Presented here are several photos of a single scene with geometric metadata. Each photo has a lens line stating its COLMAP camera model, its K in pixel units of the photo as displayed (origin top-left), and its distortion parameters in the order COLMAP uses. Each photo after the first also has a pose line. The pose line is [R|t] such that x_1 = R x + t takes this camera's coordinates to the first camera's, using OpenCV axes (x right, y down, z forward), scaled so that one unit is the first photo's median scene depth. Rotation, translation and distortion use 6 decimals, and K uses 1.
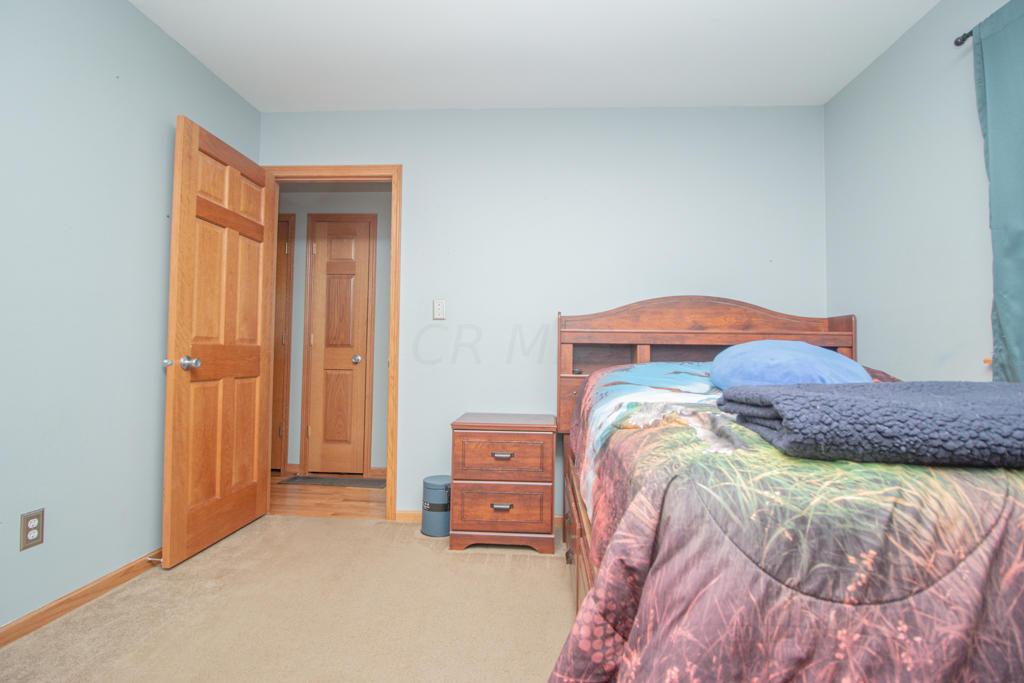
lens RADIAL K [[471.1, 0, 513.8], [0, 471.1, 340.3], [0, 0, 1]] dist [-0.009398, -0.006051]
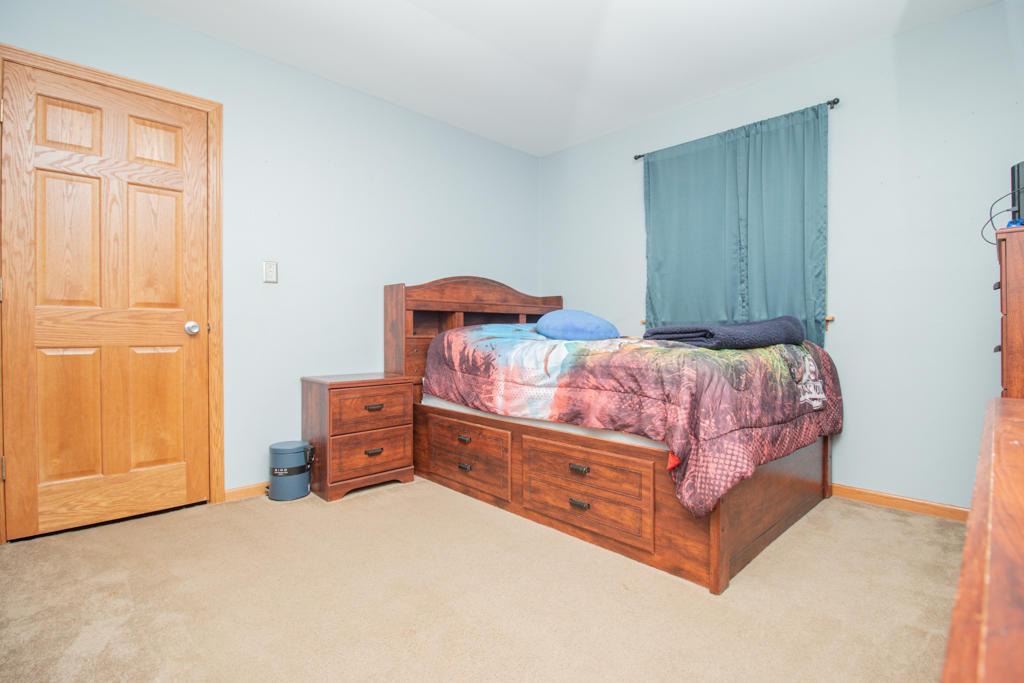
lens RADIAL K [[471.1, 0, 503.8], [0, 471.1, 337.1], [0, 0, 1]] dist [-0.009398, -0.006051]
pose [[0.697837, -0.021430, 0.715936, -0.611489], [-0.014395, 0.998931, 0.043932, 0.020604], [-0.716112, -0.040963, 0.696782, -0.009329]]
